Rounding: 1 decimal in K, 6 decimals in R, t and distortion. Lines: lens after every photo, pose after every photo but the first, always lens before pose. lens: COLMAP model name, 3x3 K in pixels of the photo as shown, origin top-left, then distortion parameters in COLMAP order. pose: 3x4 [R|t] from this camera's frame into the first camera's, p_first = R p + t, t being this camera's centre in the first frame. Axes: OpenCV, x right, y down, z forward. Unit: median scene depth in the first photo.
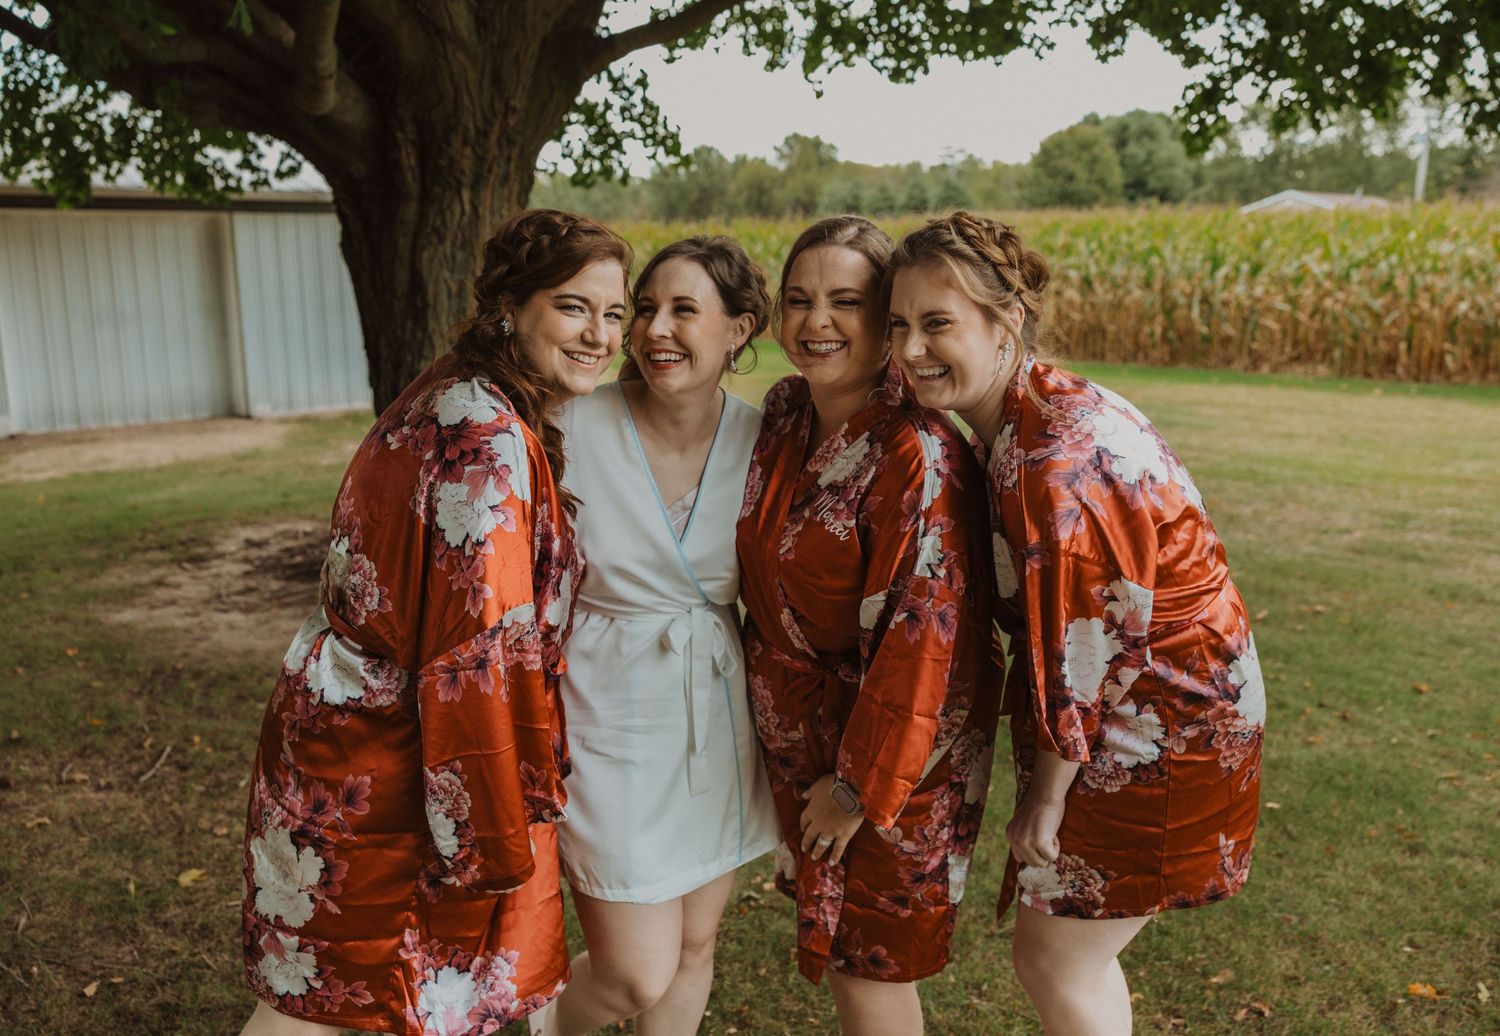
lens RADIAL K [[1243.5, 0, 748.6], [0, 1243.5, 484.5], [0, 0, 1]] dist [0.008539, -0.001183]
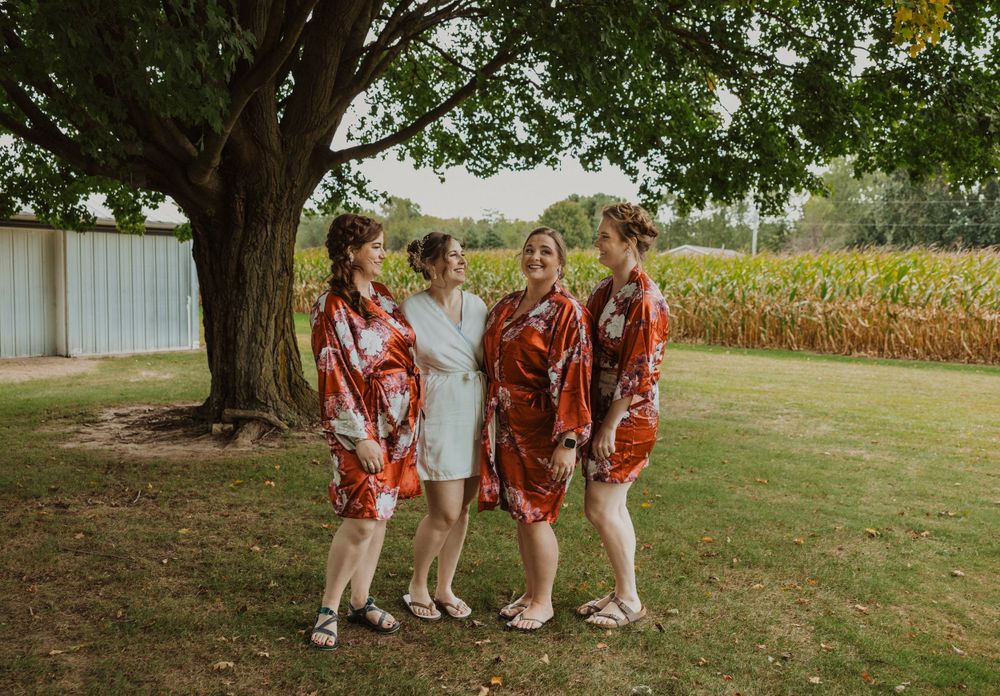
lens RADIAL K [[1243.6, 0, 500.0], [0, 1243.6, 348.0], [0, 0, 1]] dist [-0.015114, -0.002993]
pose [[0.976818, 0.022970, 0.212835, -0.212604], [0.007164, 0.990162, -0.139742, 0.171978], [-0.213951, 0.138027, 0.967044, -0.699162]]
